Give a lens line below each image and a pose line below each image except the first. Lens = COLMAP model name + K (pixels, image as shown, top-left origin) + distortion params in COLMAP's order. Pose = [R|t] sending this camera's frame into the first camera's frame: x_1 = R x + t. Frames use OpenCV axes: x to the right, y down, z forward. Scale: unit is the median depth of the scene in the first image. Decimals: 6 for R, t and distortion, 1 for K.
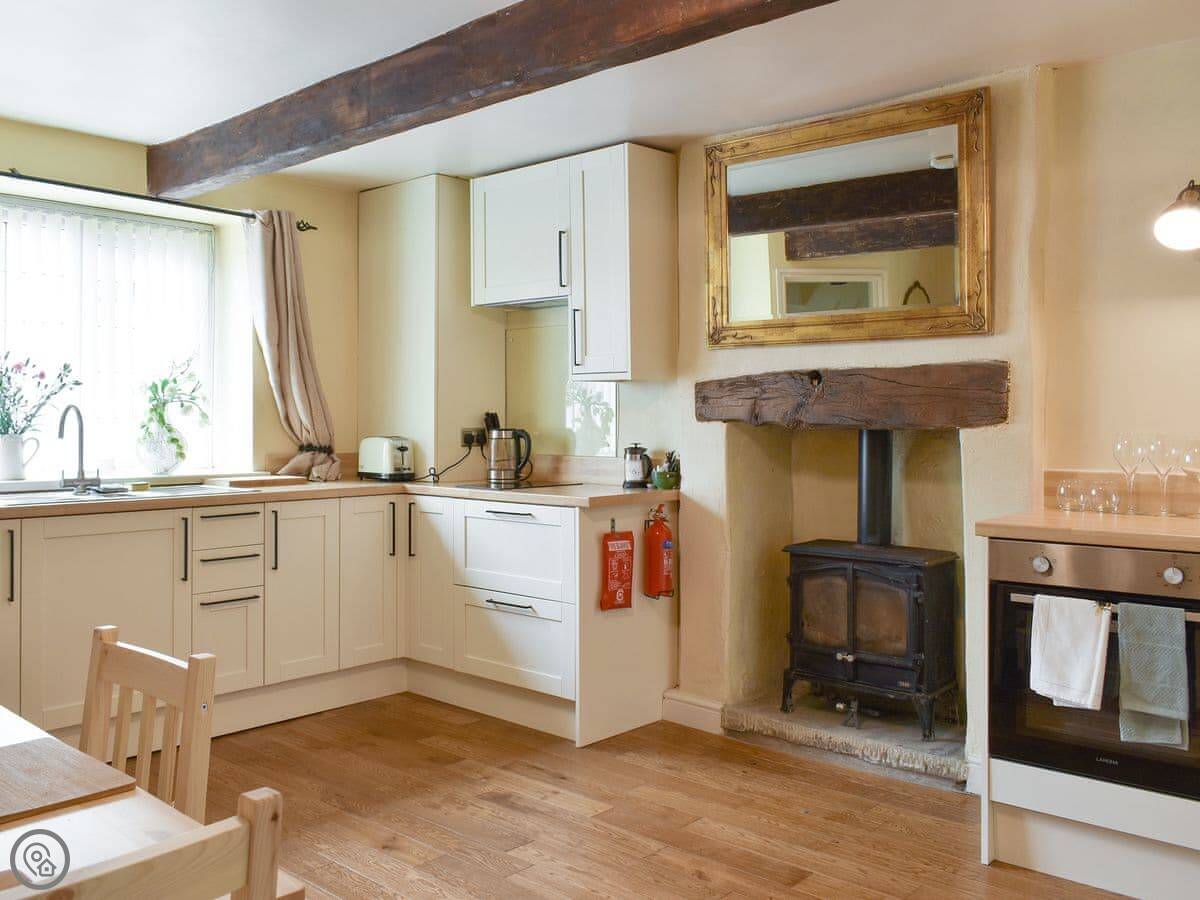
lens RADIAL K [[1044.2, 0, 534.5], [0, 1044.2, 427.3], [0, 0, 1]] dist [-0.015817, 0.001743]
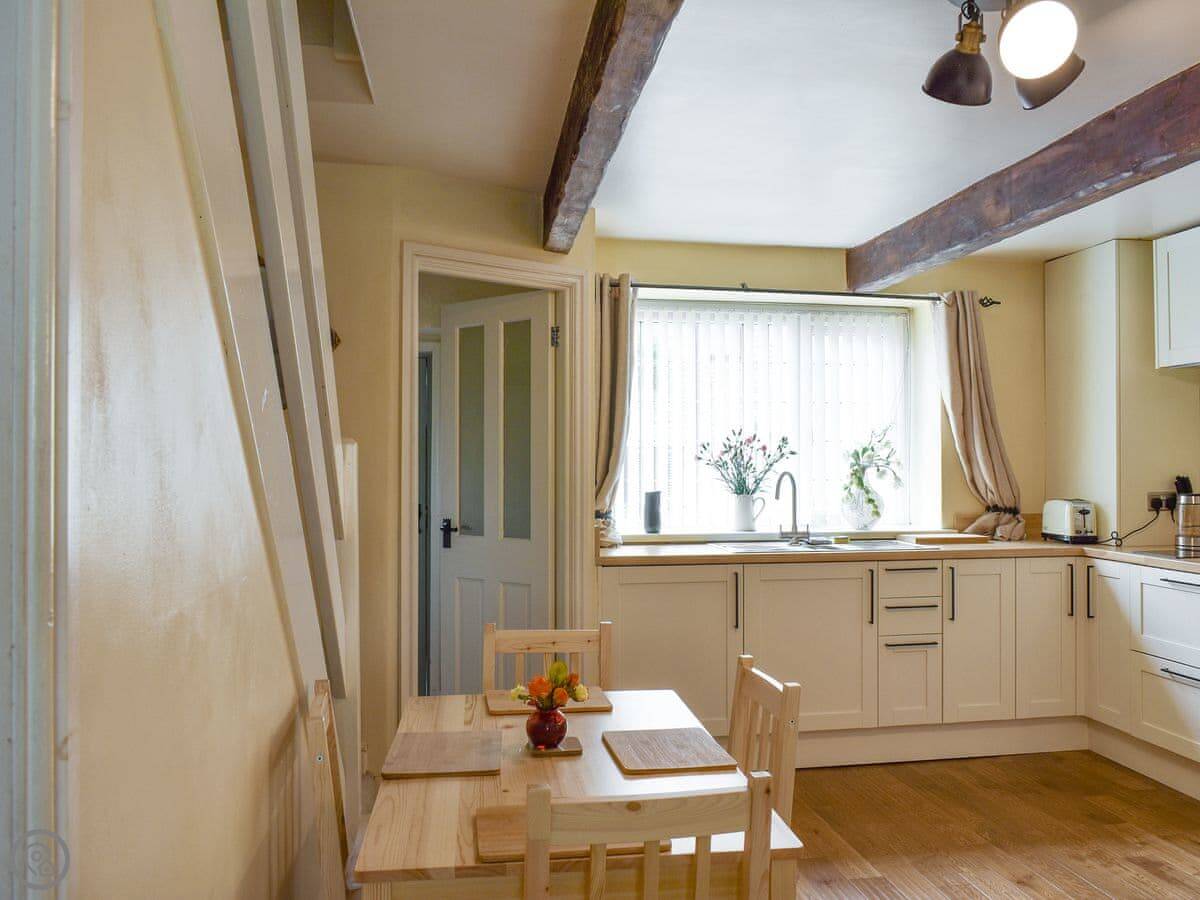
lens RADIAL K [[1109.9, 0, 600.0], [0, 1109.9, 450.0], [0, 0, 1]] dist [-0.045853, -0.000140]
pose [[0.775266, -0.006482, -0.631602, 0.202130], [0.005981, 0.999978, -0.002922, -0.043058], [0.631607, -0.001513, 0.775288, -0.143759]]
